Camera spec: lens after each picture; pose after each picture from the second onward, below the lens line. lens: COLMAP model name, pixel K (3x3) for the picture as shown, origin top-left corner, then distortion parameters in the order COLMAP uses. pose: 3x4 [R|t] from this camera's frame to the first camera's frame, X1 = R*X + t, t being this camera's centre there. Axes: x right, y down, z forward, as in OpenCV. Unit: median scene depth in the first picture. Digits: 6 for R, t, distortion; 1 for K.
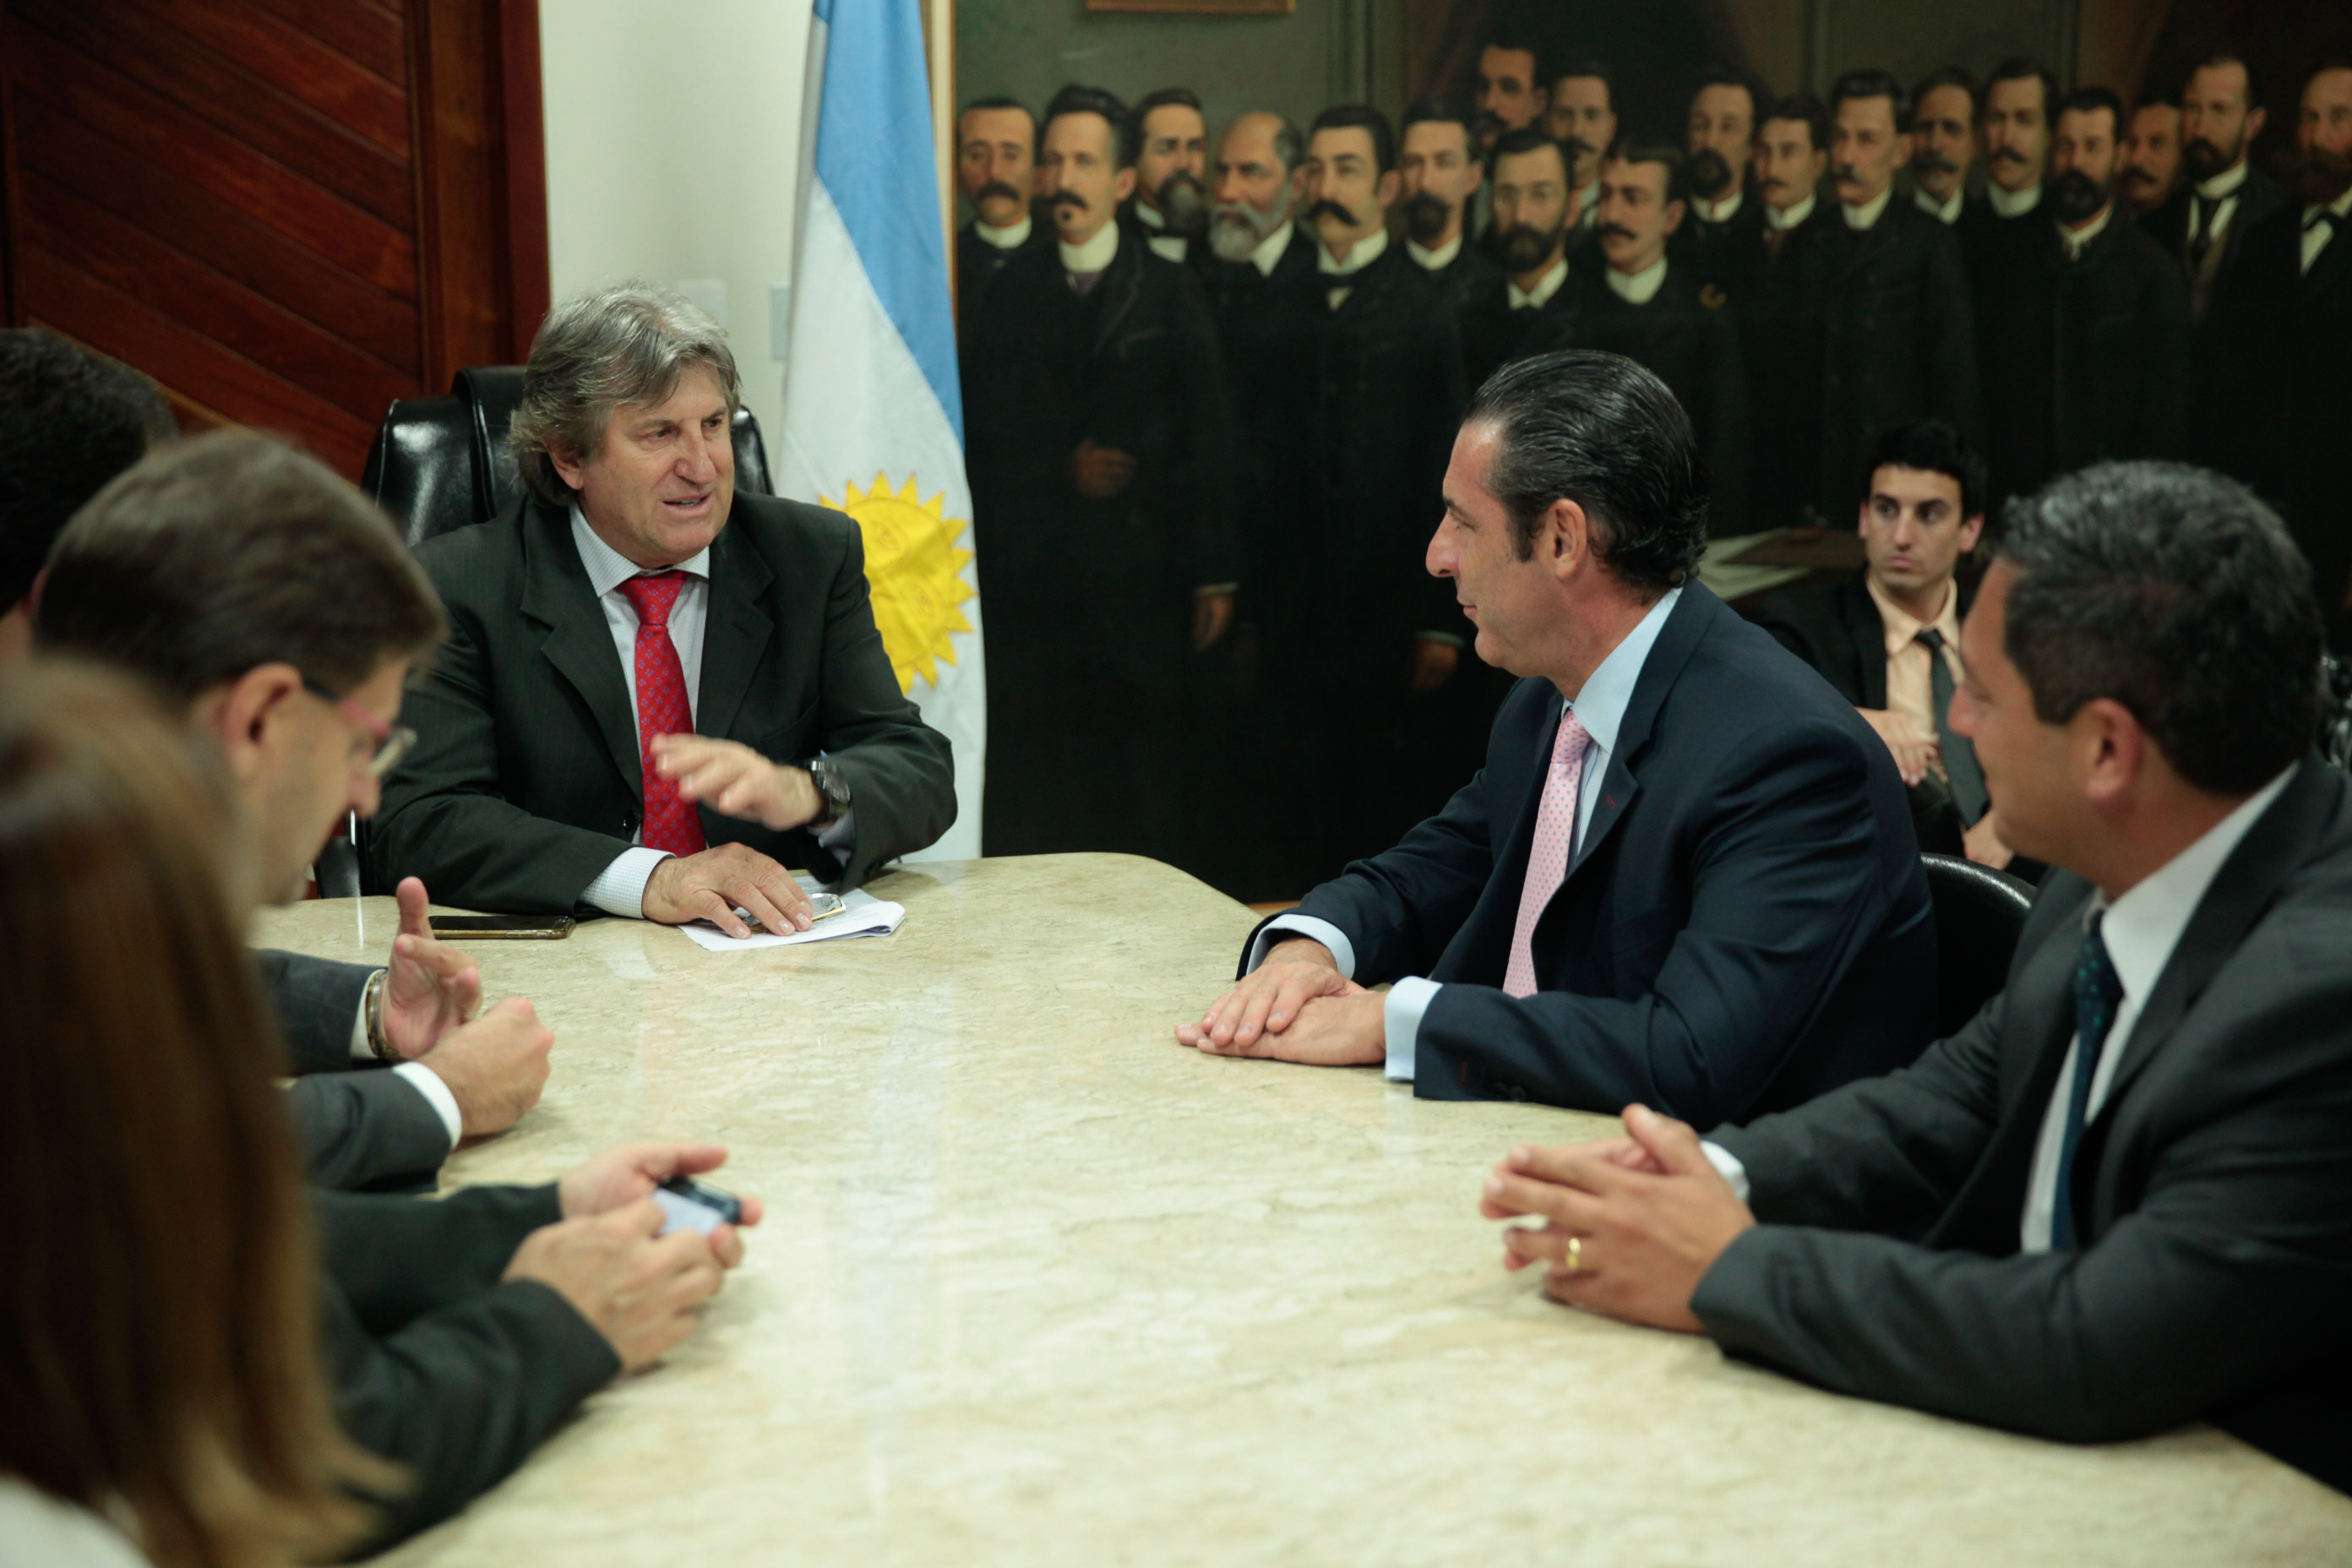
lens RADIAL K [[3904.6, 0, 1176.0], [0, 3904.6, 784.0], [0, 0, 1]] dist [0.164152, -0.021543]
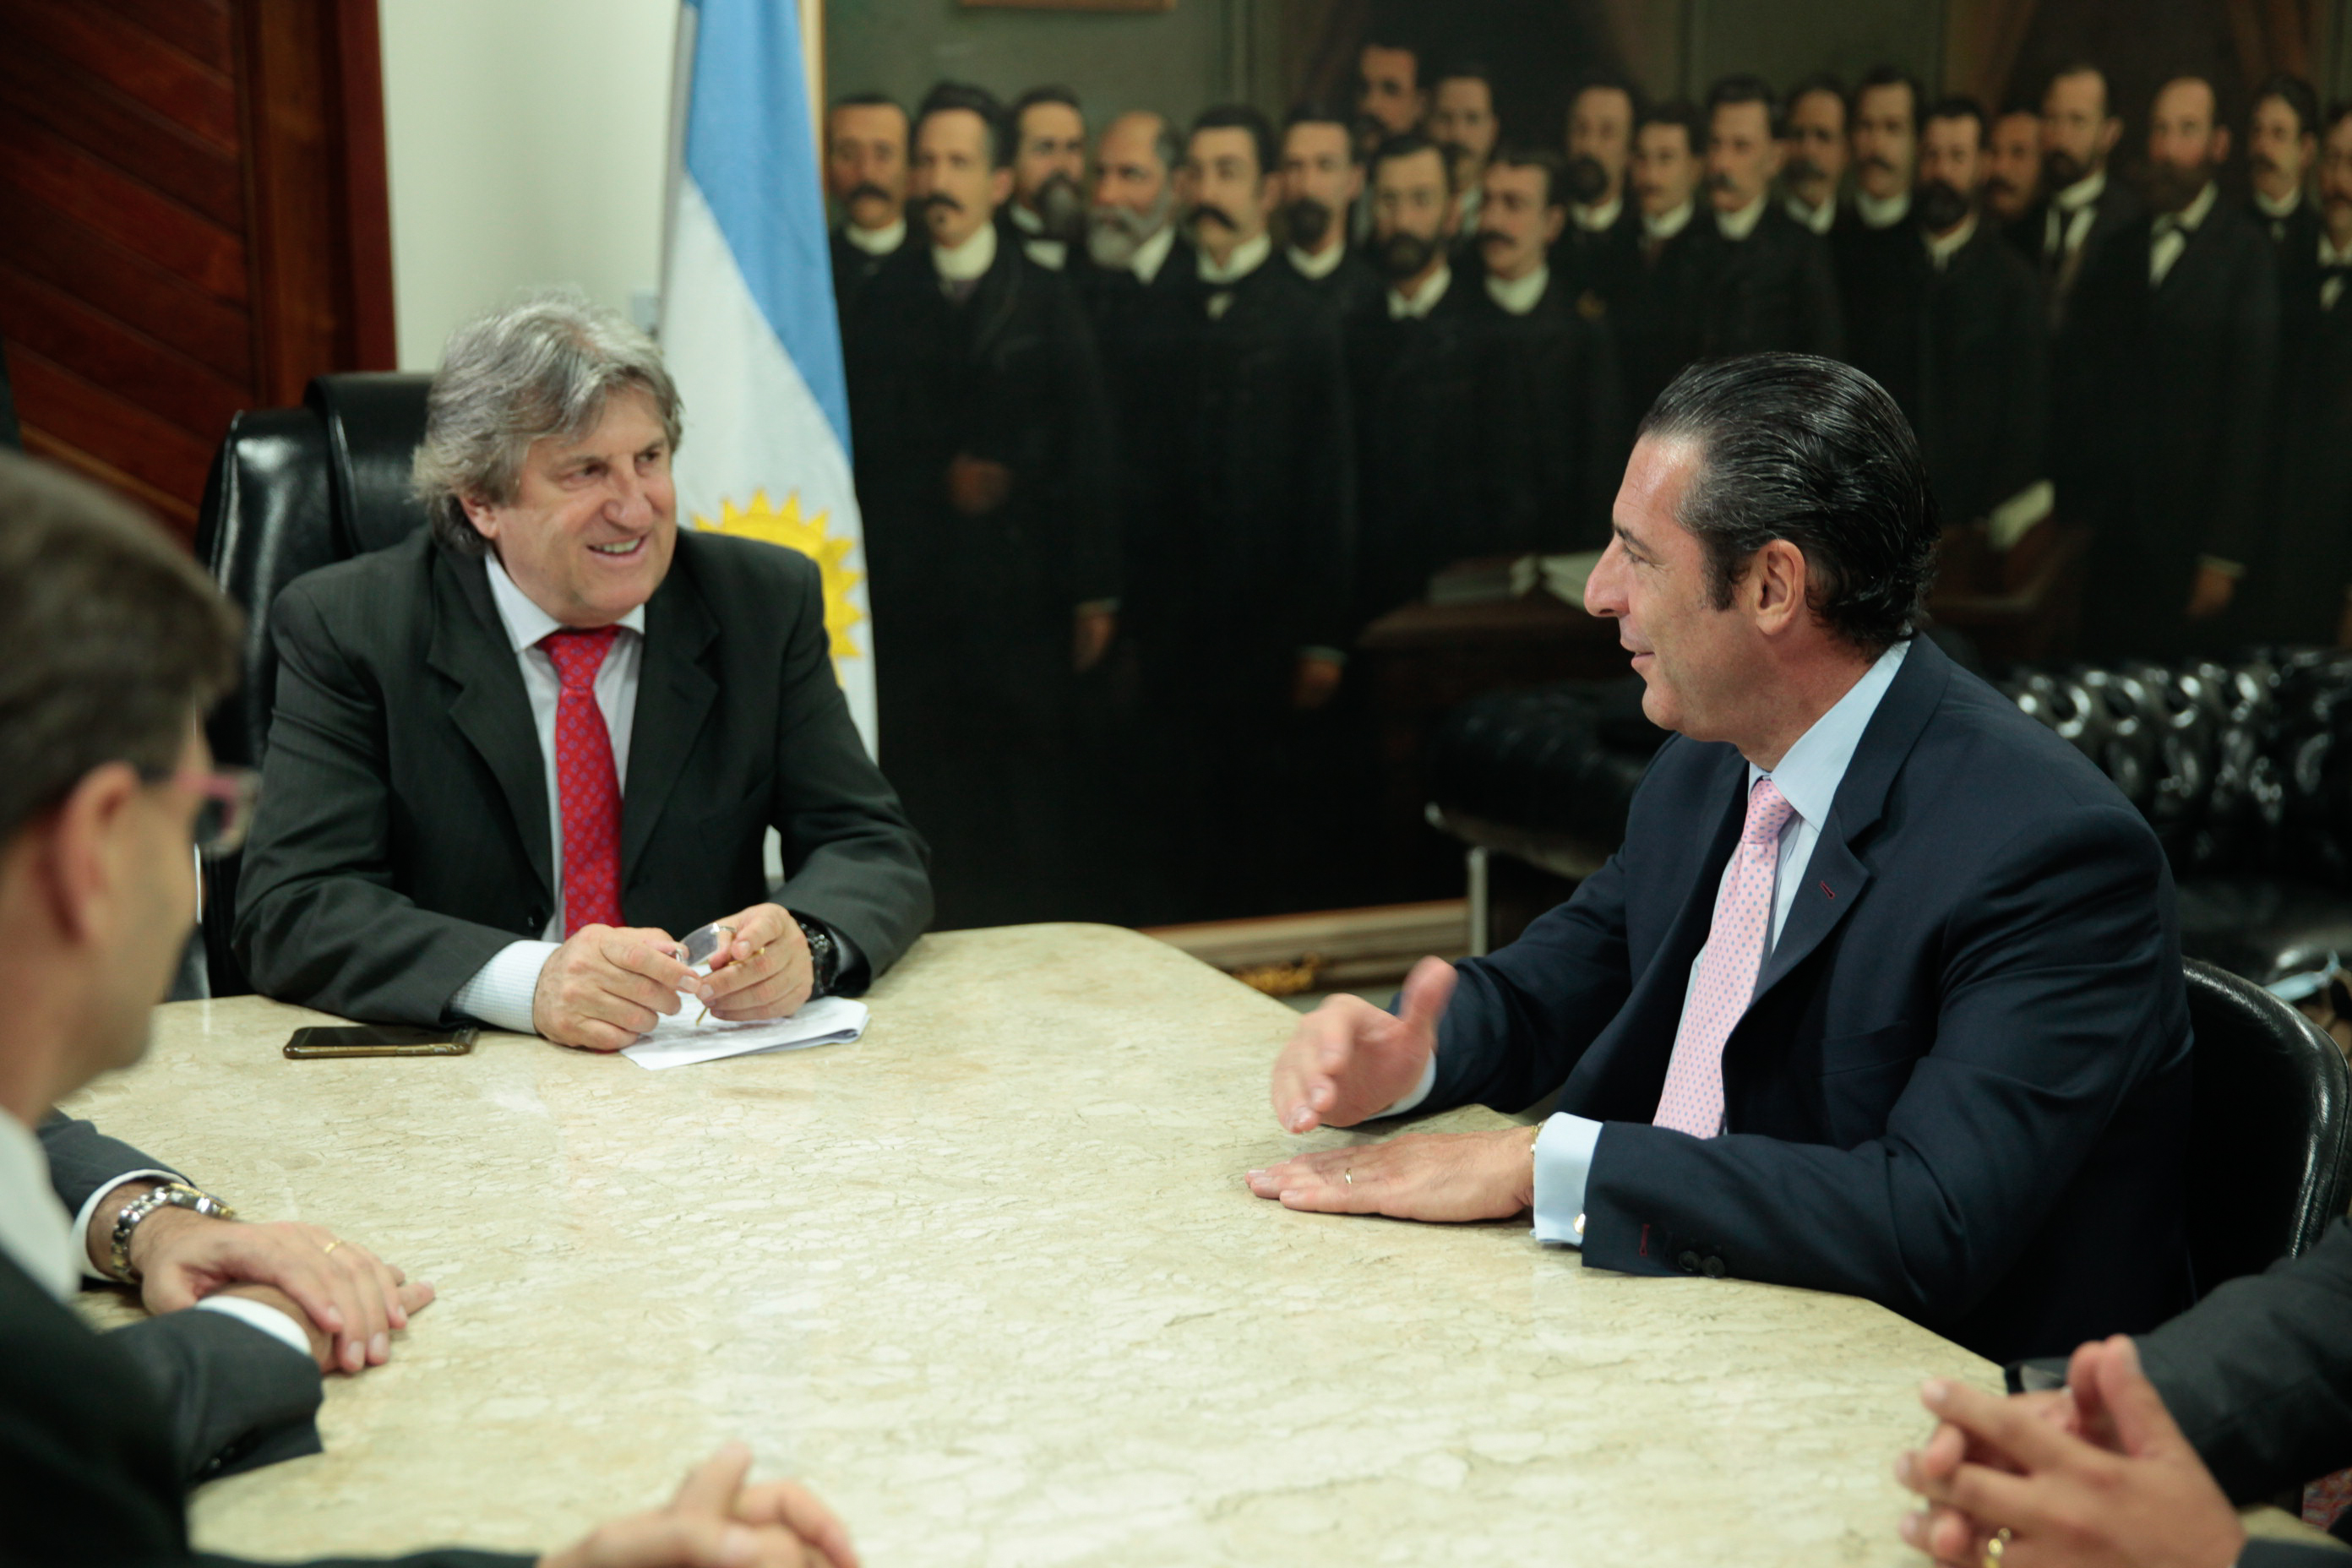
lens RADIAL K [[3394.7, 0, 1176.0], [0, 3394.7, 784.0], [0, 0, 1]] dist [0.095241, 0.068022]
pose [[0.996575, -0.012677, 0.081718, -0.040557], [0.011885, 0.999878, 0.010164, -0.014962], [-0.081837, -0.009158, 0.996604, 0.166566]]
